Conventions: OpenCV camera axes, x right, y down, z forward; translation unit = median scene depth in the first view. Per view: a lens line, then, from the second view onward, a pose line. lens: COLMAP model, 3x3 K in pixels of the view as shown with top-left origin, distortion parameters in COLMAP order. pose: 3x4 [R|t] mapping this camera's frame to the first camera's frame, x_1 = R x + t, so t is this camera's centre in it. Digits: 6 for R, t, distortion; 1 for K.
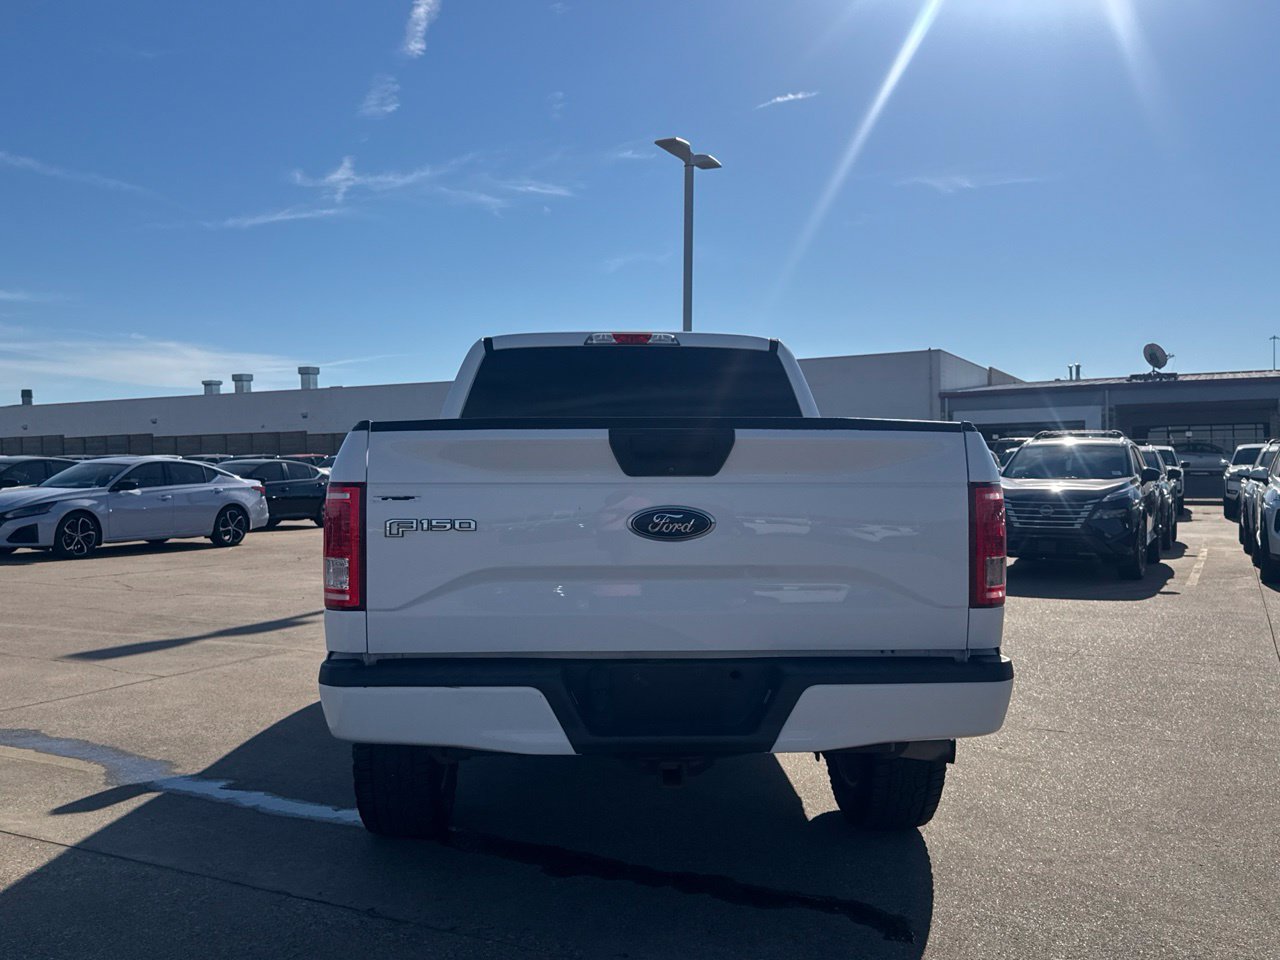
lens RADIAL K [[1167.3, 0, 647.8], [0, 1167.3, 480.8], [0, 0, 1]] dist [0.132826, -0.233597]
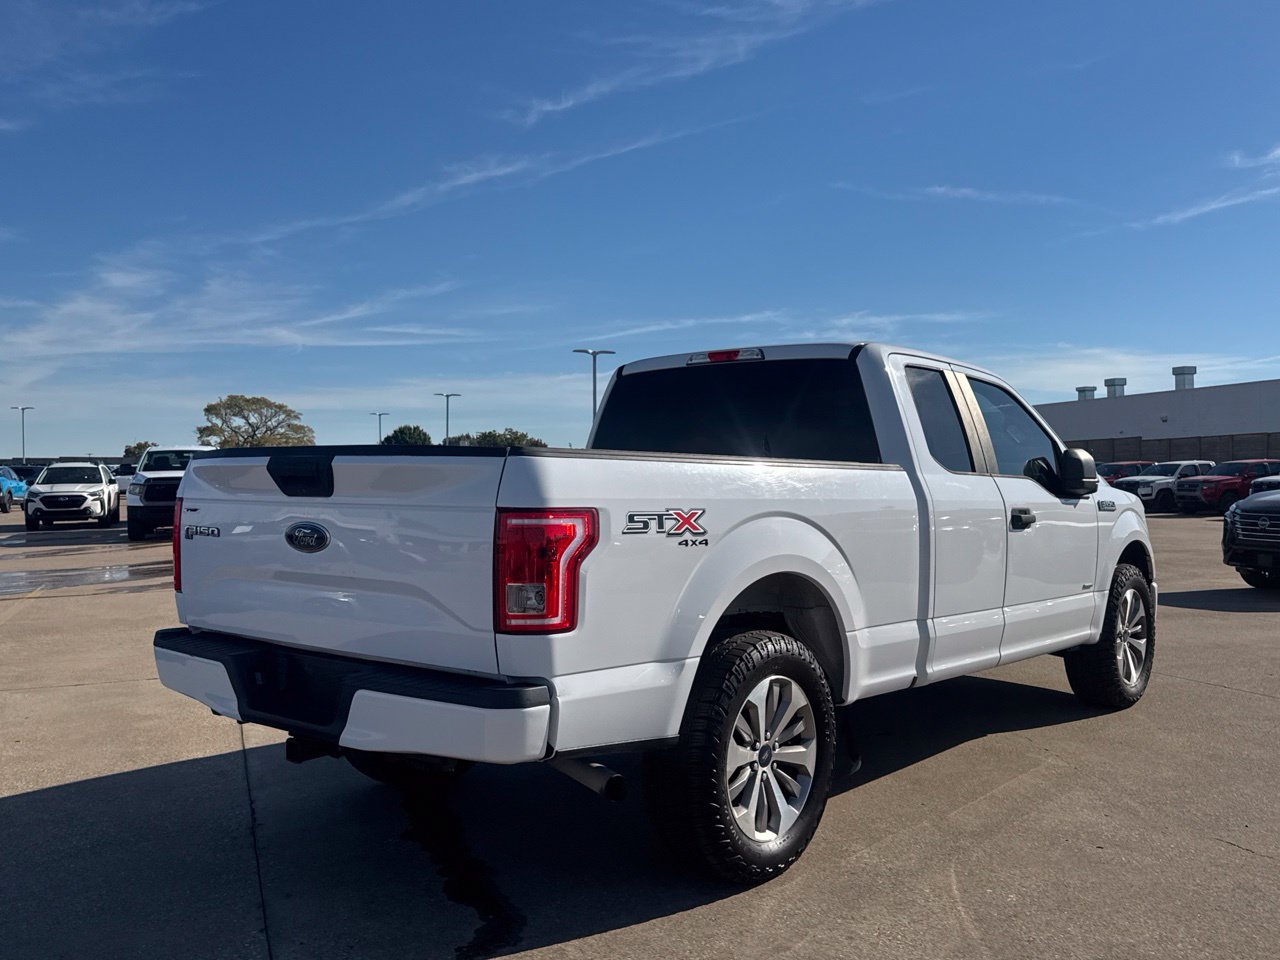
lens RADIAL K [[1181.1, 0, 652.8], [0, 1181.1, 487.6], [0, 0, 1]] dist [0.155002, -0.292559]
pose [[0.730501, 0.010369, -0.682833, 0.636139], [-0.010095, 0.999939, 0.004385, -0.012611], [0.682837, 0.003690, 0.730561, 0.216194]]
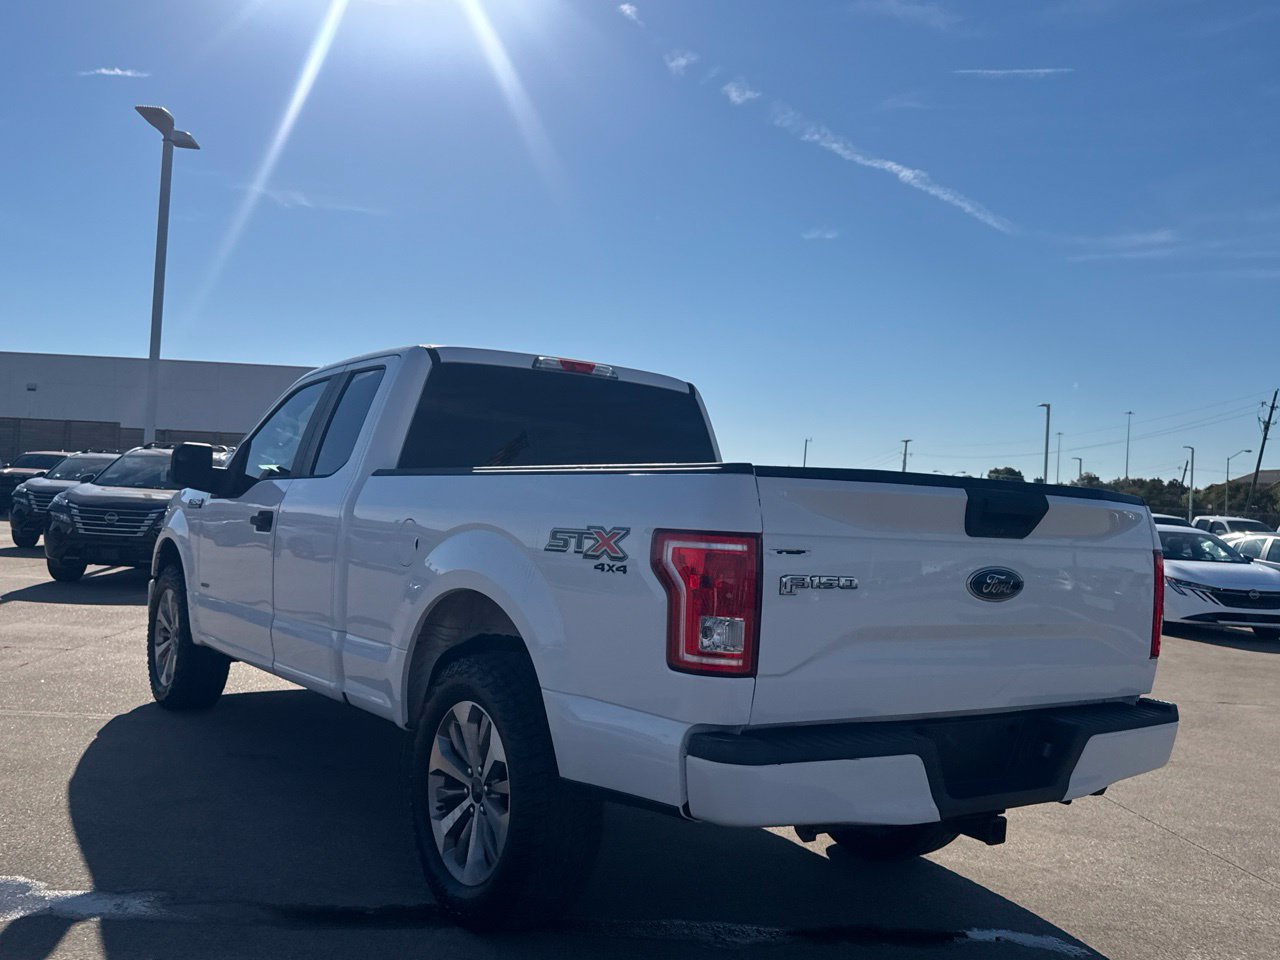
lens RADIAL K [[1156.3, 0, 638.0], [0, 1156.3, 492.3], [0, 0, 1]] dist [0.136641, -0.229776]
pose [[0.845231, 0.052131, 0.531853, -0.464040], [-0.049513, 0.998589, -0.019192, -0.004759], [-0.532103, -0.010112, 0.846619, 0.179382]]
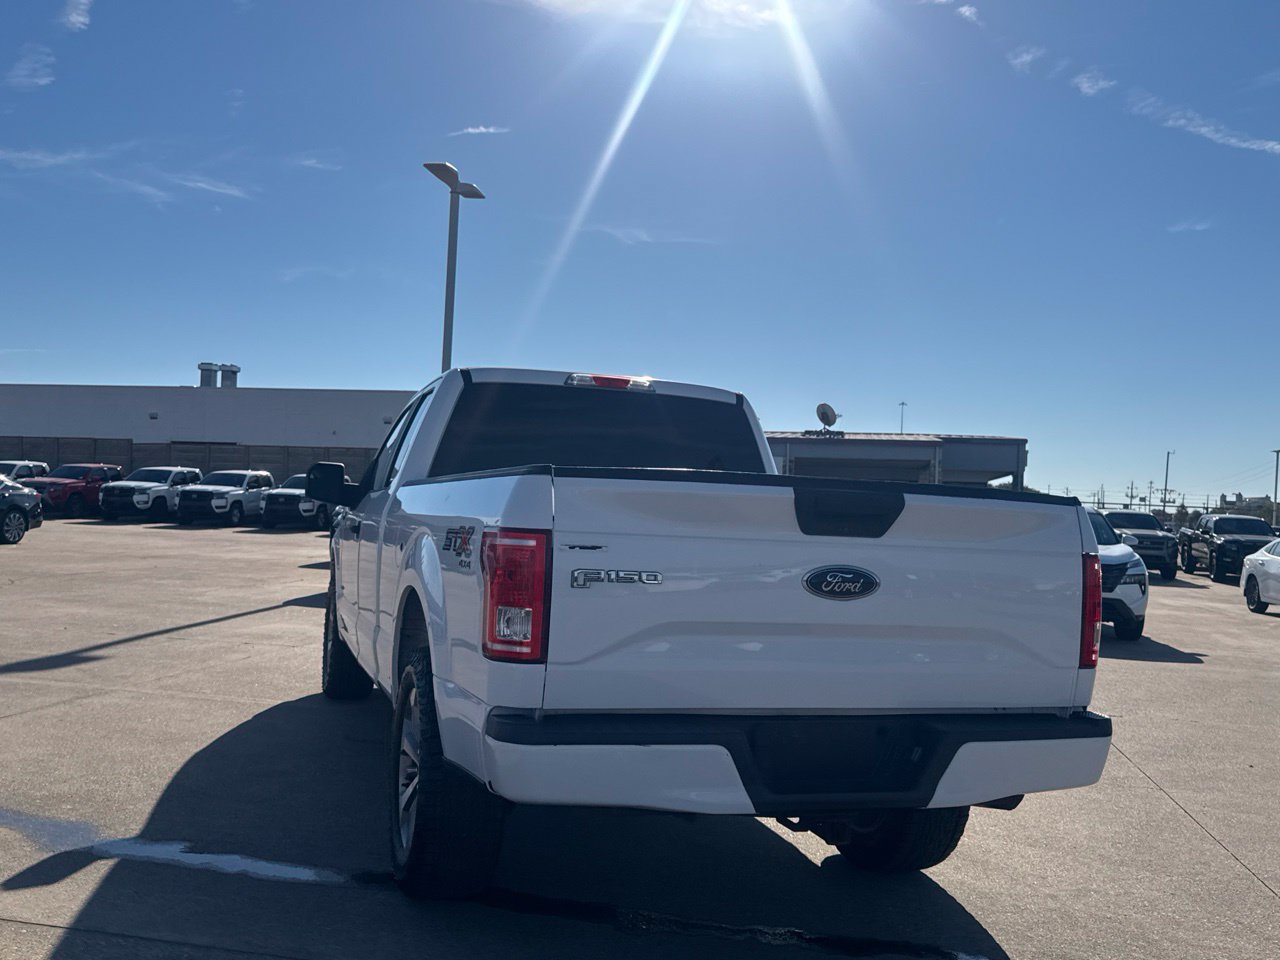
lens RADIAL K [[1167.3, 0, 647.8], [0, 1167.3, 480.8], [0, 0, 1]] dist [0.132826, -0.233597]
pose [[0.959768, 0.054451, 0.275463, -0.253155], [-0.047275, 0.998349, -0.032631, -0.006467], [-0.276785, 0.018296, 0.960758, 0.034920]]
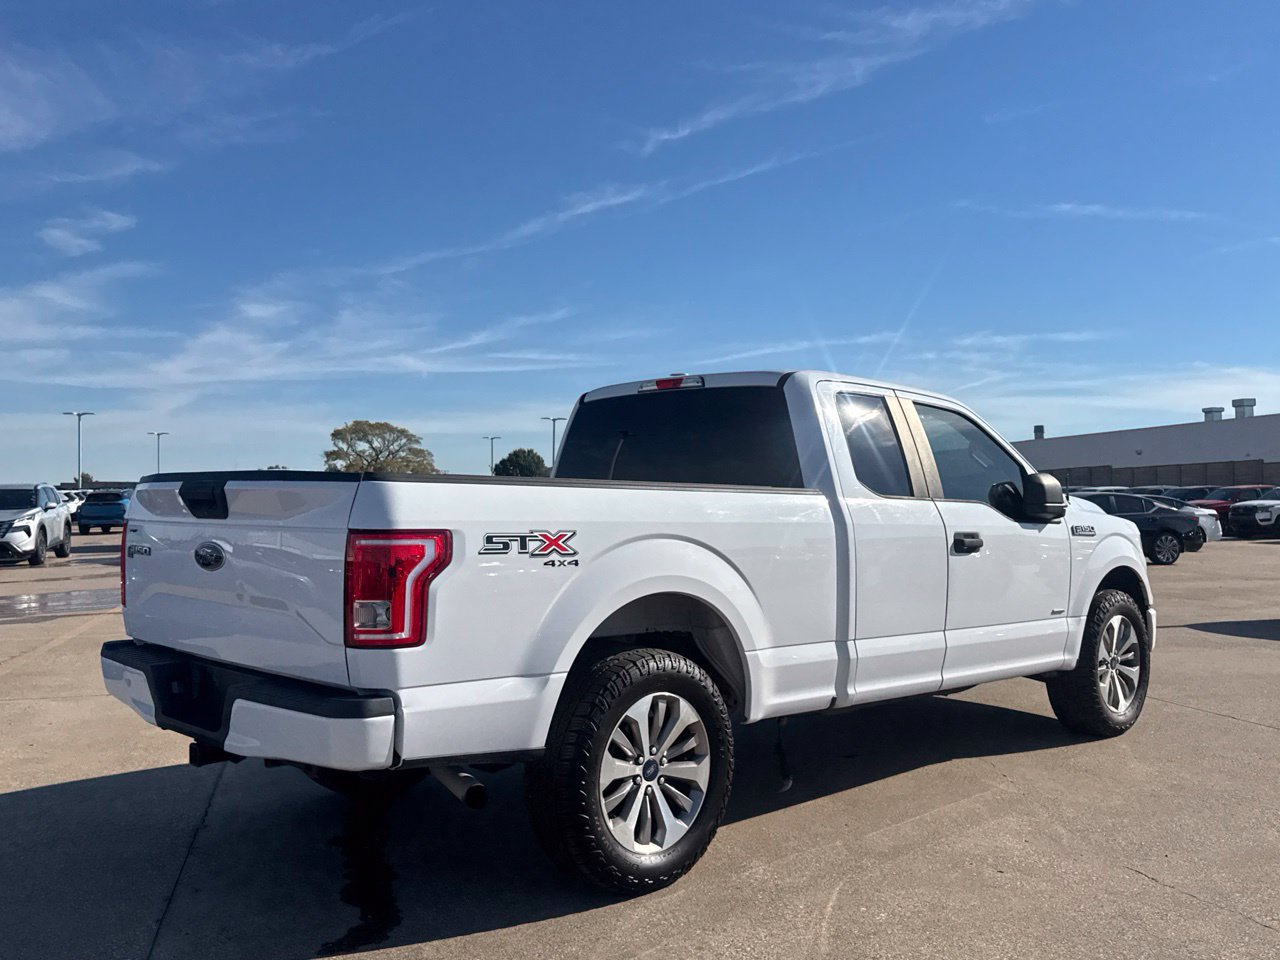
lens RADIAL K [[1181.1, 0, 652.8], [0, 1181.1, 487.6], [0, 0, 1]] dist [0.155002, -0.292559]
pose [[0.657912, -0.001904, -0.753092, 0.763221], [-0.012825, 0.999823, -0.013732, -0.014637], [0.752986, 0.018693, 0.657772, 0.301204]]
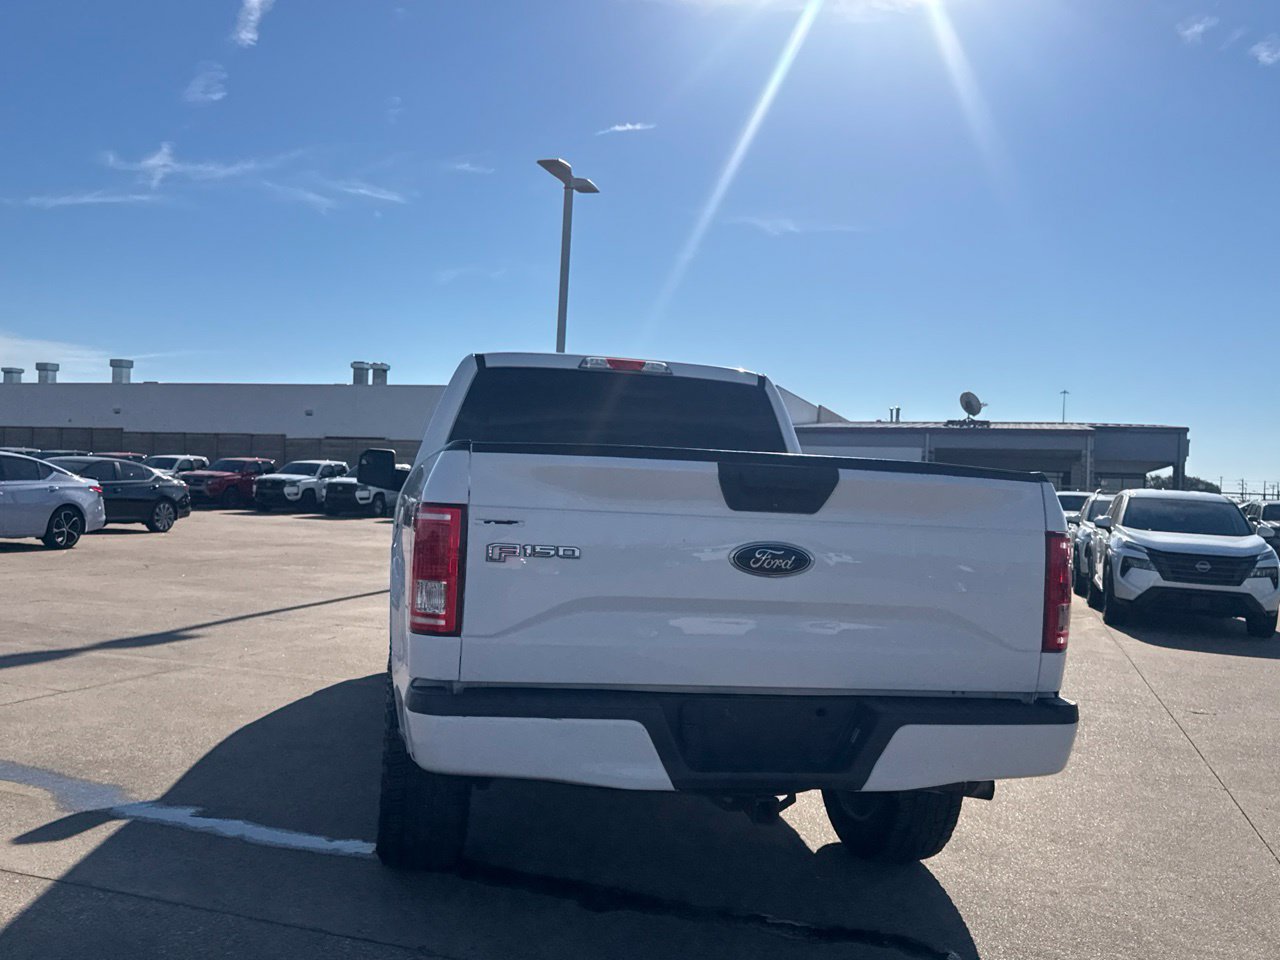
lens RADIAL K [[1164.1, 0, 646.3], [0, 1164.1, 484.1], [0, 0, 1]] dist [0.144846, -0.274742]
pose [[0.987189, 0.049960, 0.151532, -0.141982], [-0.047769, 0.998695, -0.018069, -0.002818], [-0.152237, 0.010599, 0.988287, 0.015067]]
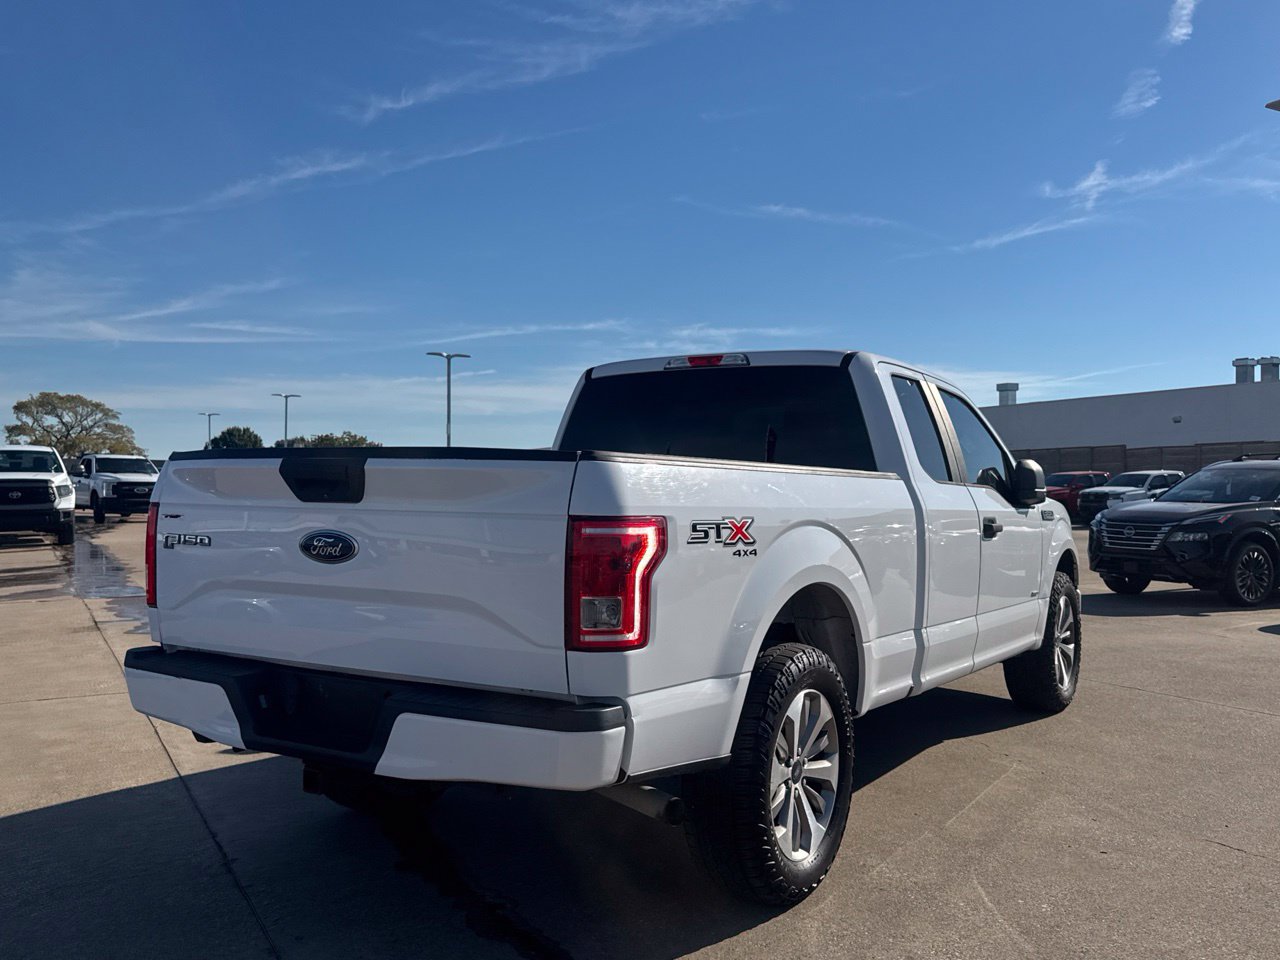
lens RADIAL K [[1180.3, 0, 659.6], [0, 1180.3, 483.4], [0, 0, 1]] dist [0.134677, -0.260595]
pose [[0.819804, 0.010412, -0.572550, 0.523290], [-0.017399, 0.999826, -0.006730, -0.011267], [0.572380, 0.015479, 0.819842, 0.165744]]
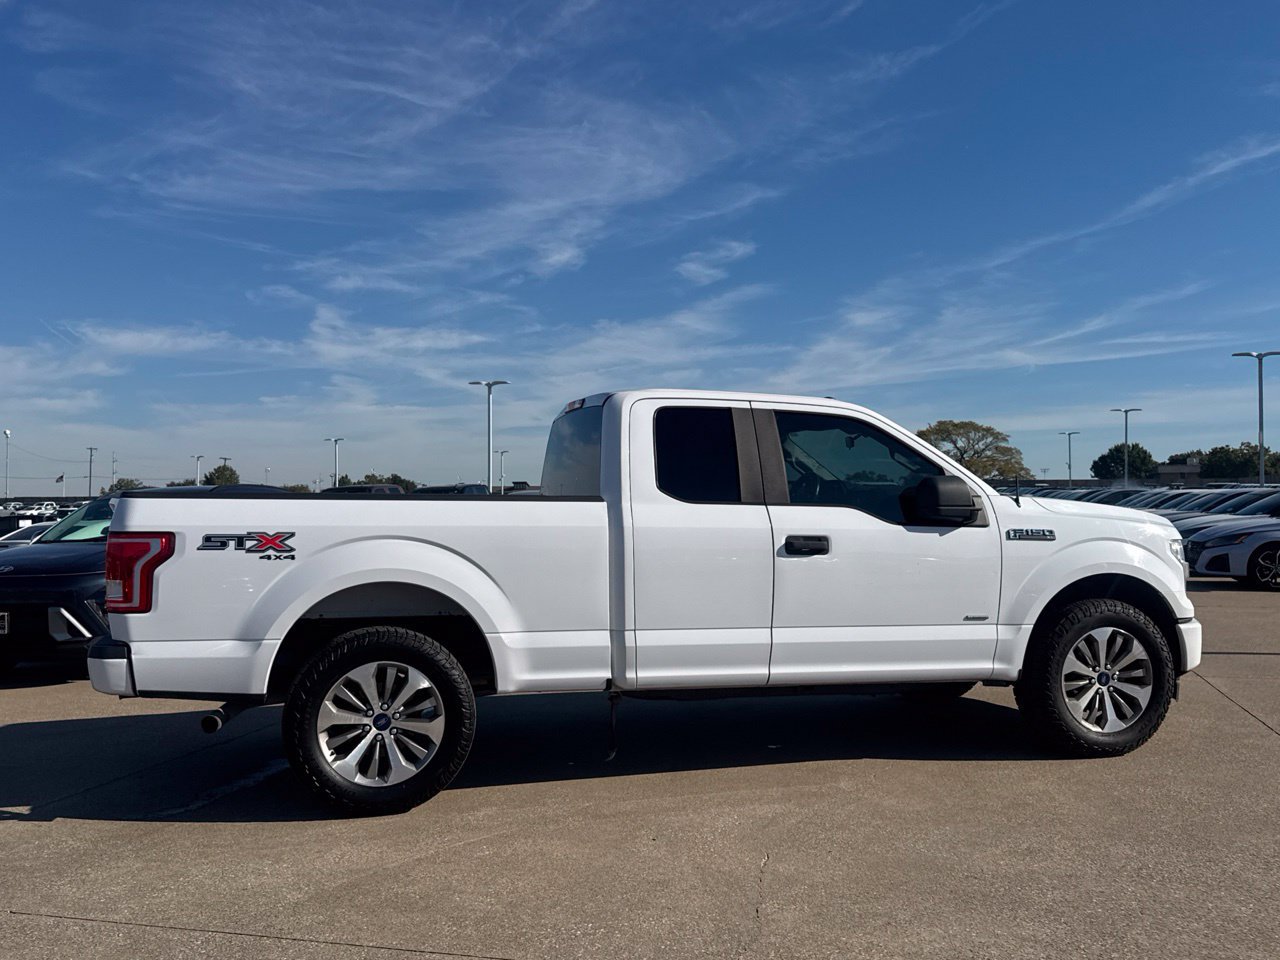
lens RADIAL K [[1197.9, 0, 640.0], [0, 1197.9, 480.0], [0, 0, 1]] dist [0.158075, -0.314392]
pose [[0.192592, -0.014790, -0.981167, 1.204053], [-0.003270, 0.999871, -0.015714, -0.025855], [0.981274, 0.006235, 0.192519, 0.830785]]
